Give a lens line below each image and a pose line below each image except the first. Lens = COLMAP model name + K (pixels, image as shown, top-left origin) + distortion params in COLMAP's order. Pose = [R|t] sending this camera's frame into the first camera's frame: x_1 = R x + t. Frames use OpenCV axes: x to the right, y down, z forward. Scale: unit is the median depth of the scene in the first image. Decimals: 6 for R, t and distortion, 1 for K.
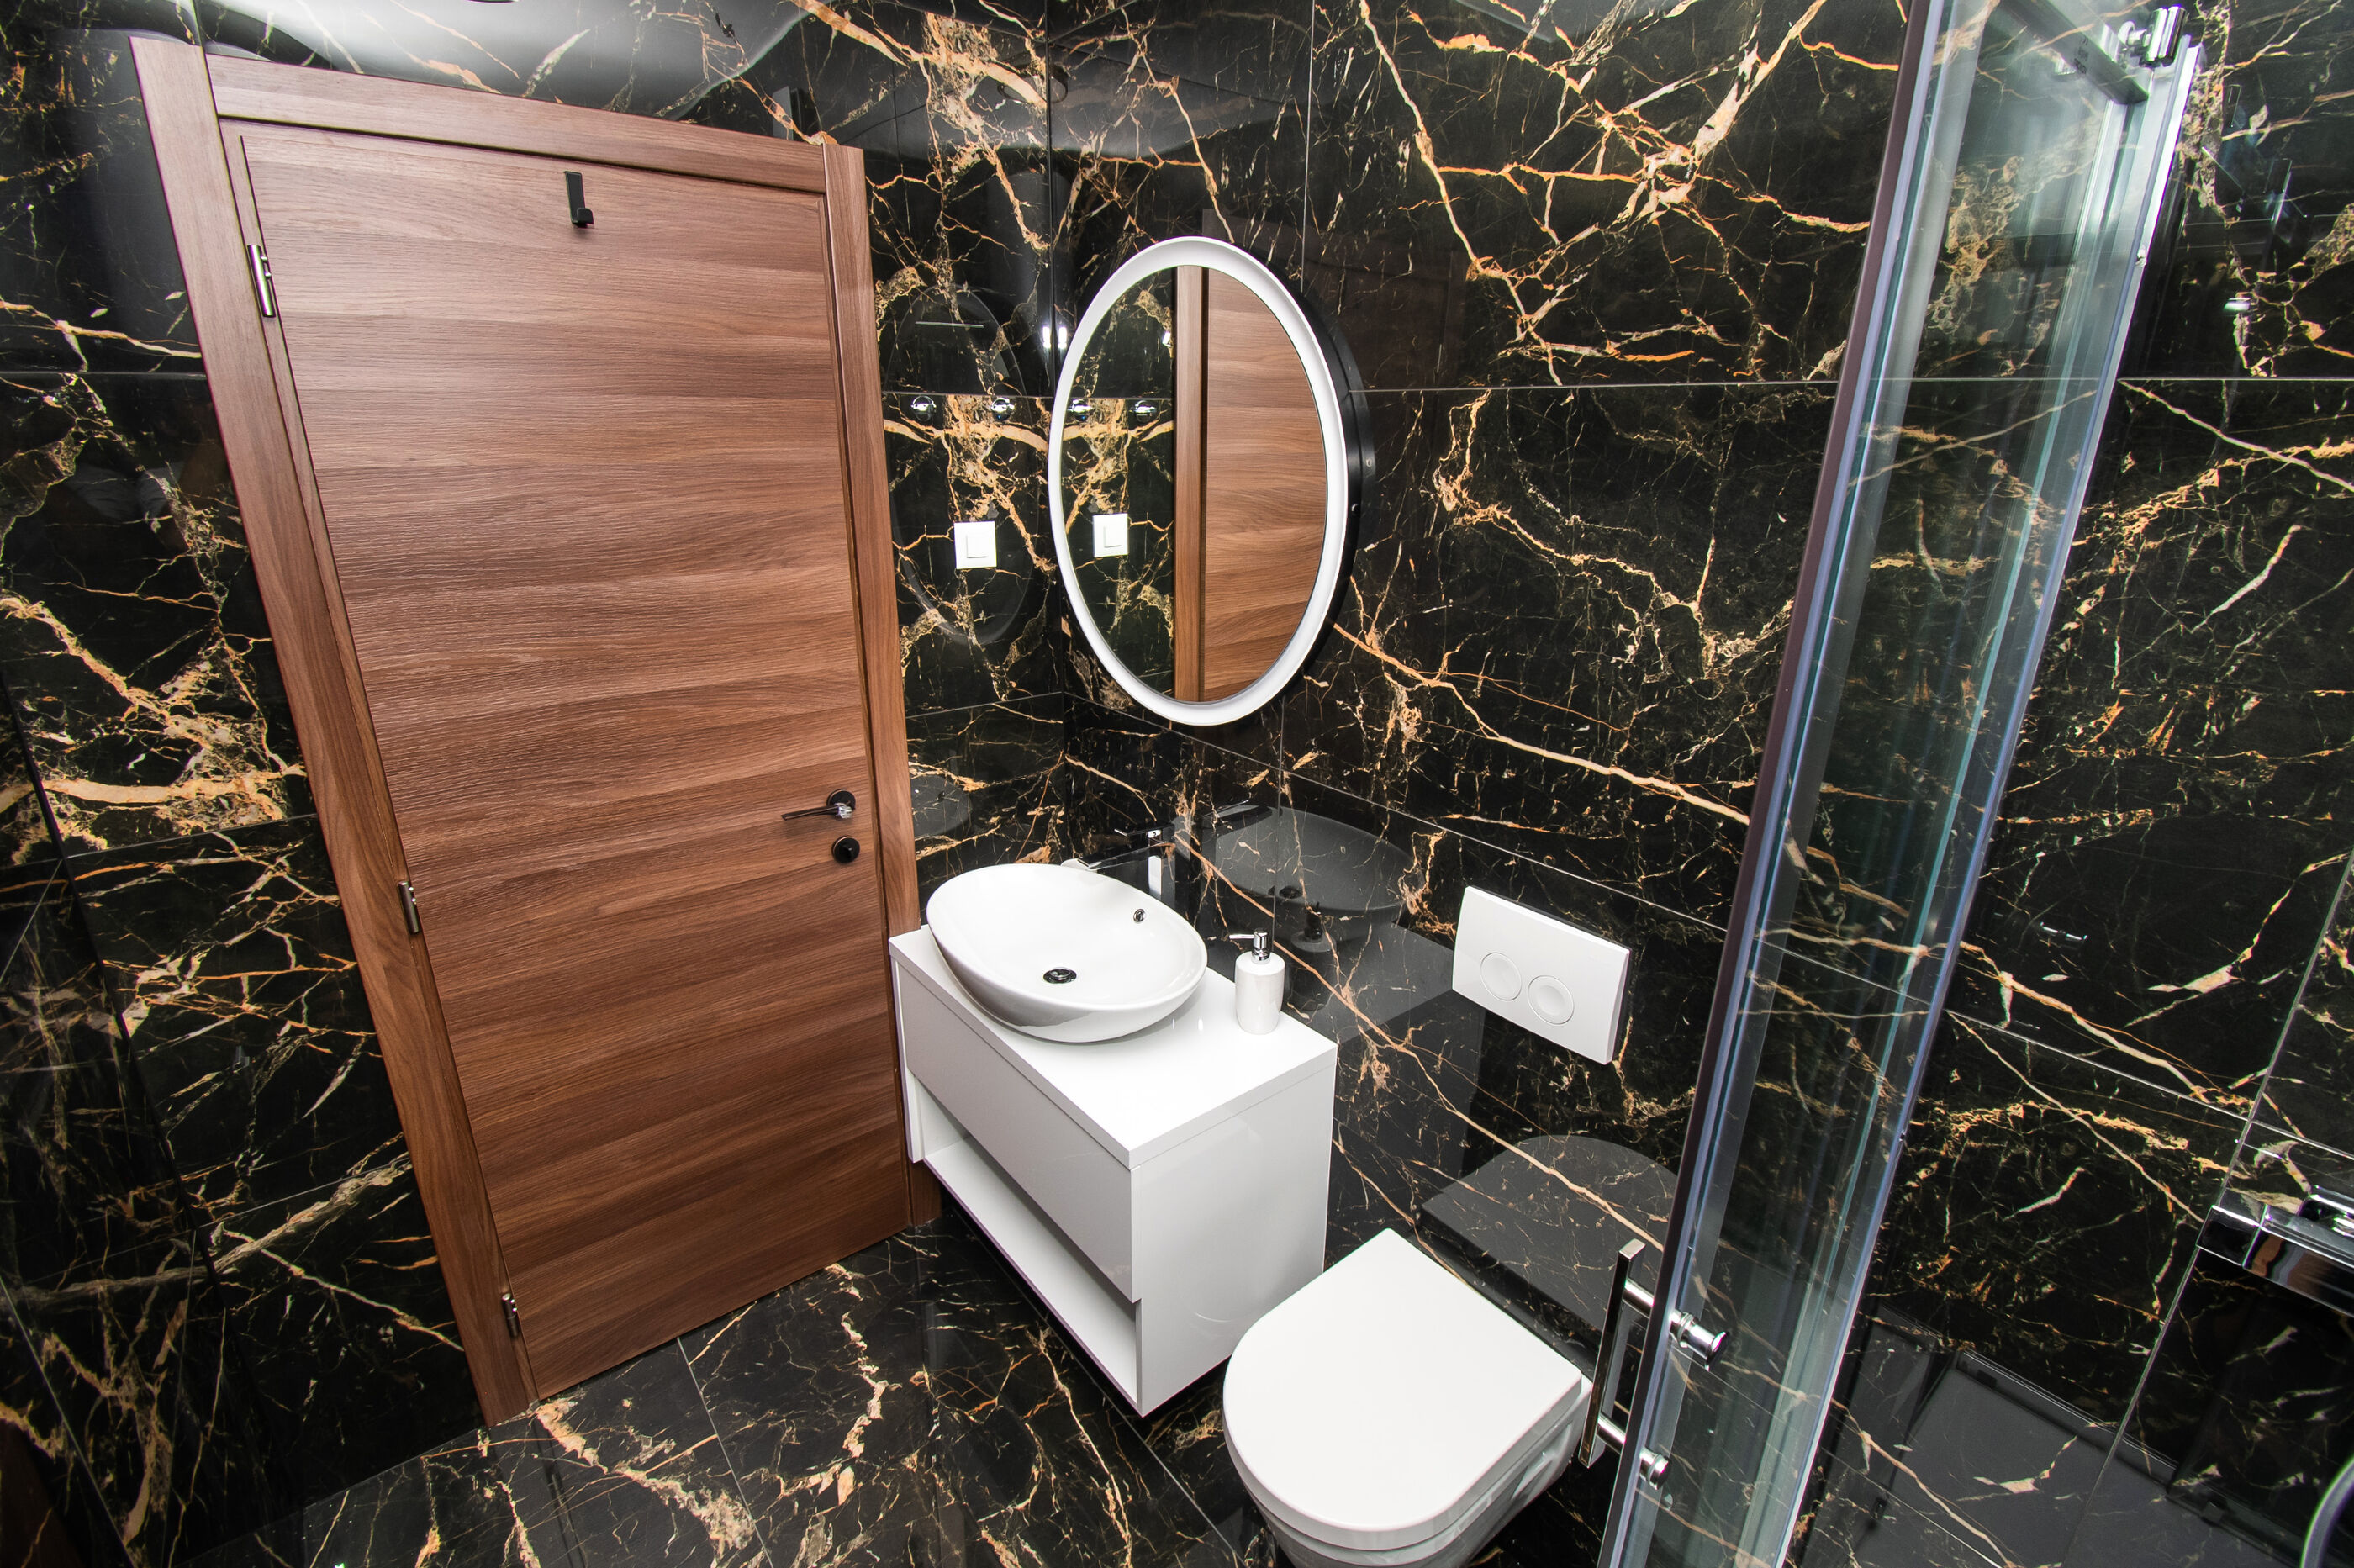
lens RADIAL K [[1014.8, 0, 1177.0], [0, 1014.8, 784.0], [0, 0, 1]] dist [0.003173, -0.012758]
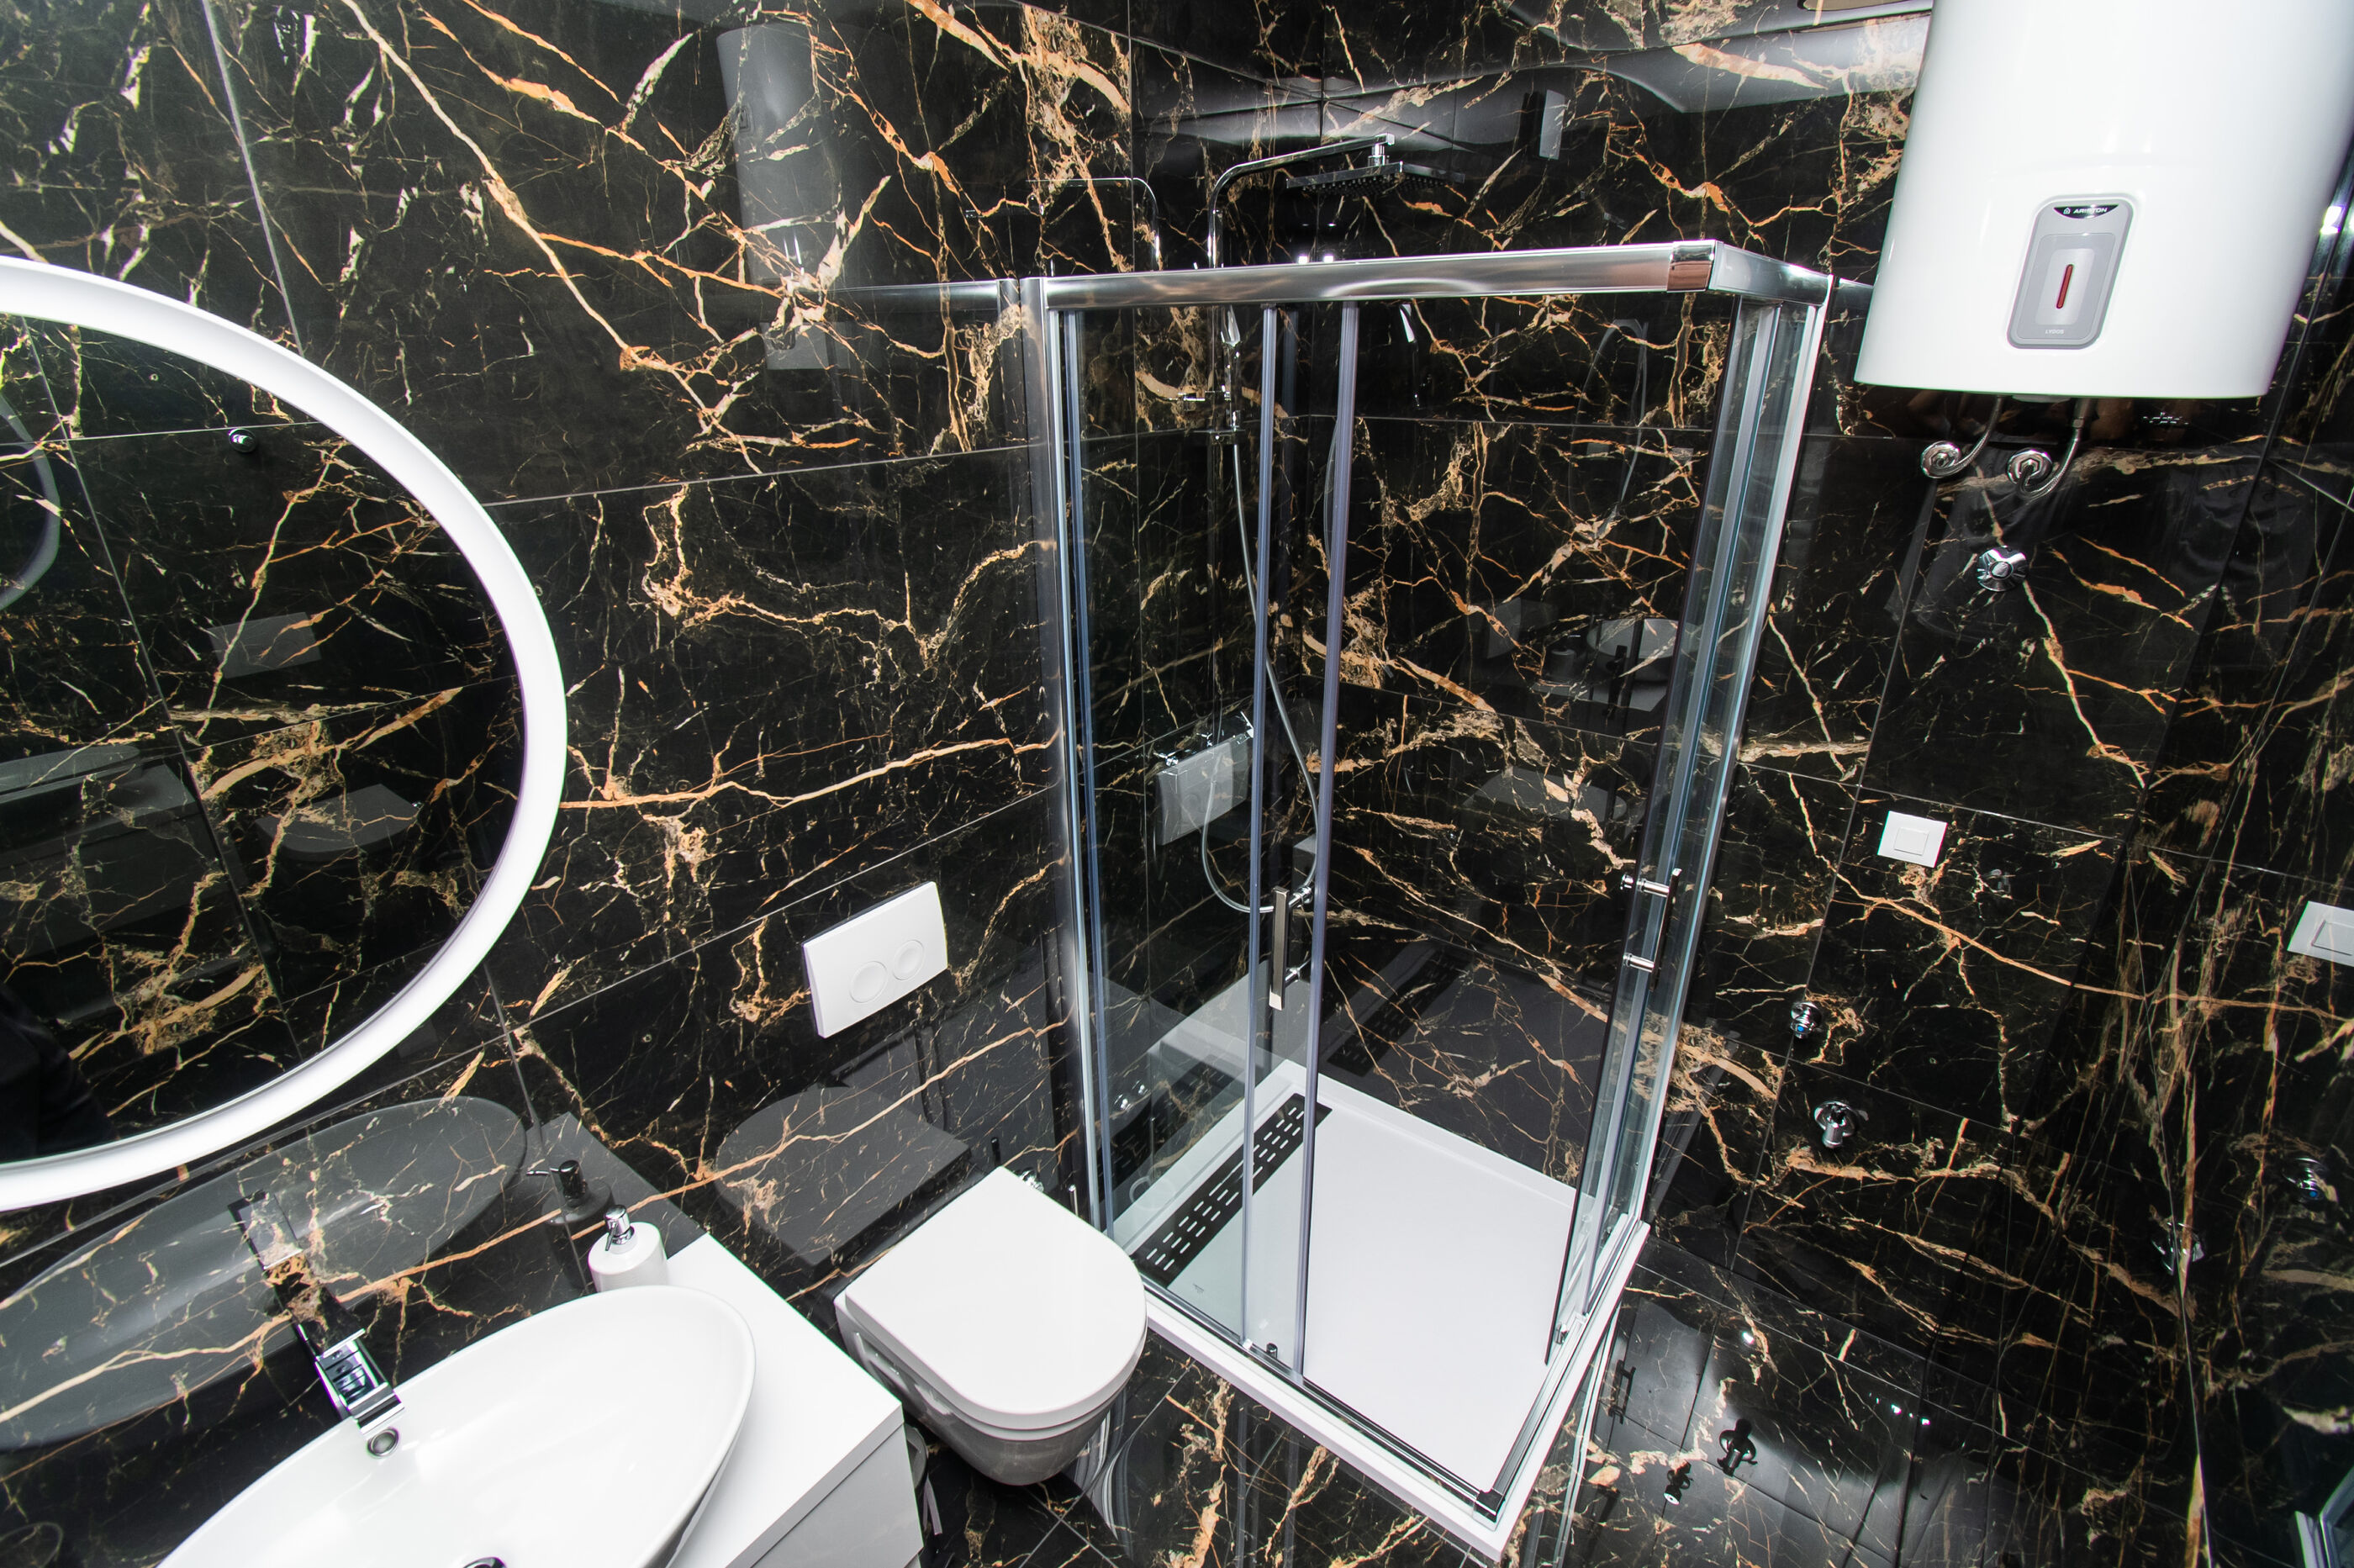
lens RADIAL K [[1059.4, 0, 1177.0], [0, 1059.4, 784.0], [0, 0, 1]] dist [0.004375, -0.015329]
pose [[-0.236013, -0.395152, 0.887780, -0.821683], [0.318232, 0.831781, 0.454828, -0.479221], [-0.918164, 0.389866, -0.070561, 0.789882]]
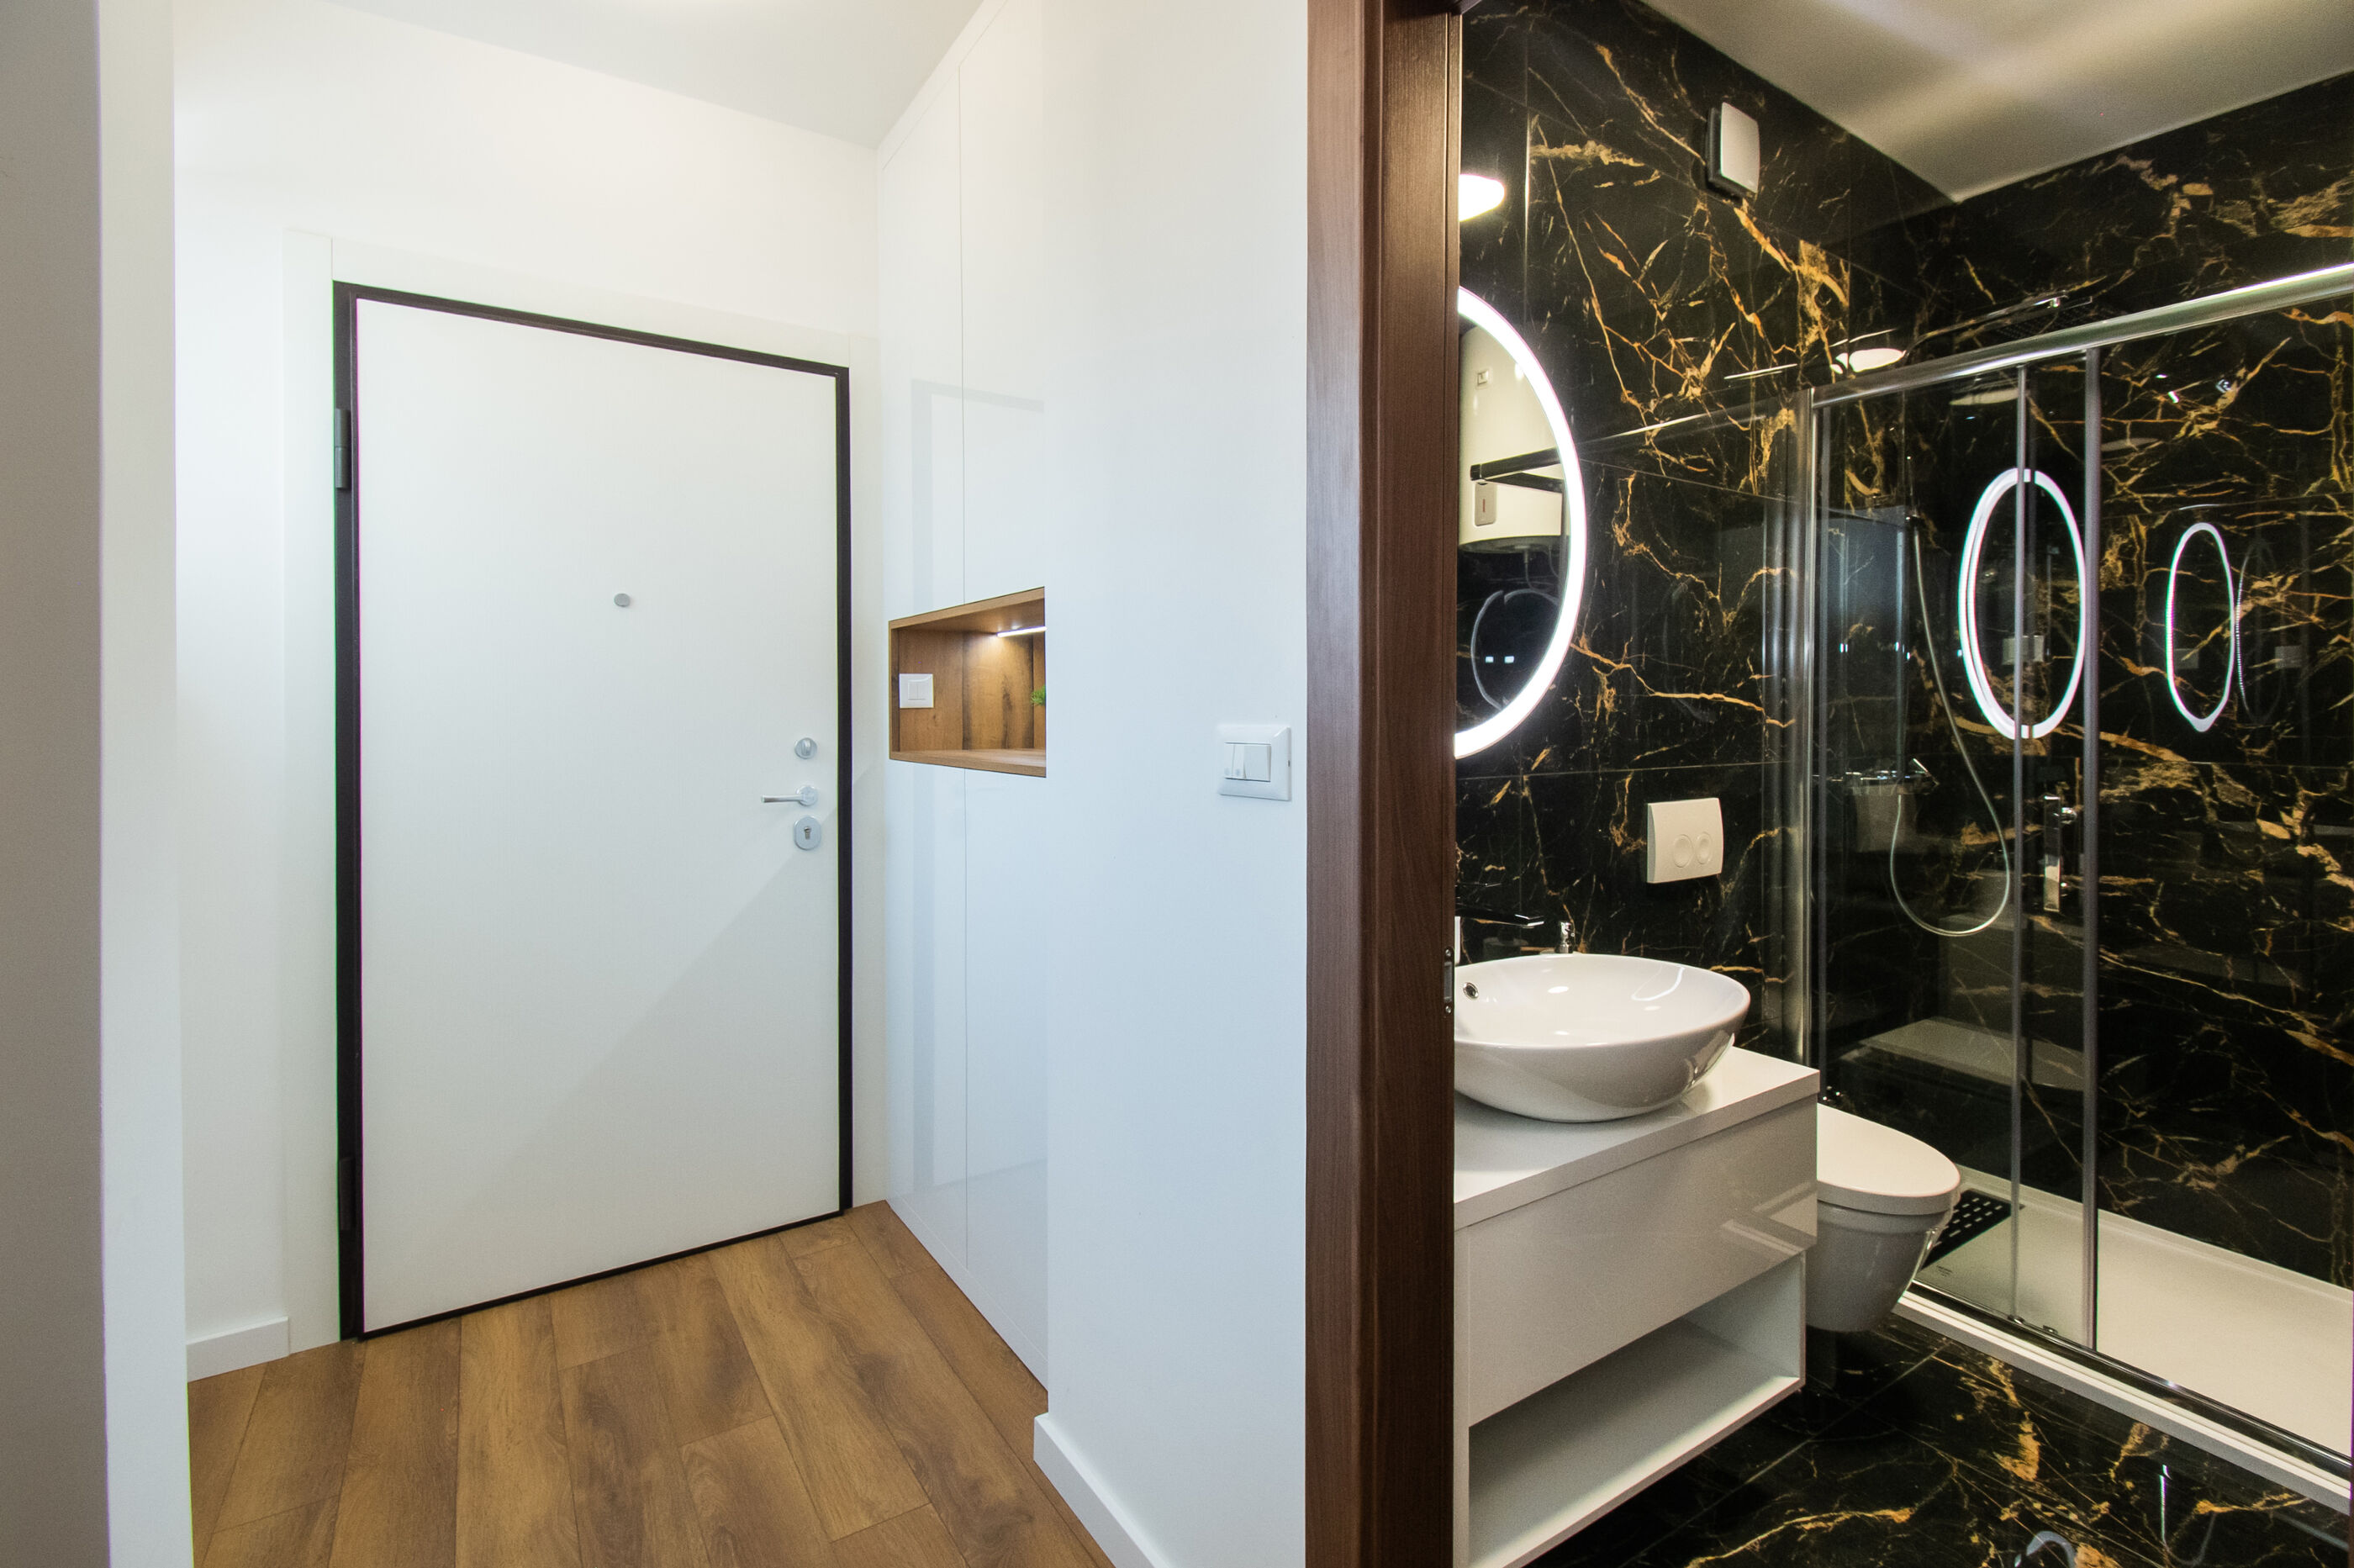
lens RADIAL K [[1122.2, 0, 1181.0], [0, 1122.2, 760.2], [0, 0, 1]] dist [0.071815, -0.039299]
pose [[0.056635, -0.040967, 0.997554, -1.577452], [0.335865, 0.941706, 0.019605, -0.247831], [-0.940206, 0.333933, 0.067093, 1.766305]]
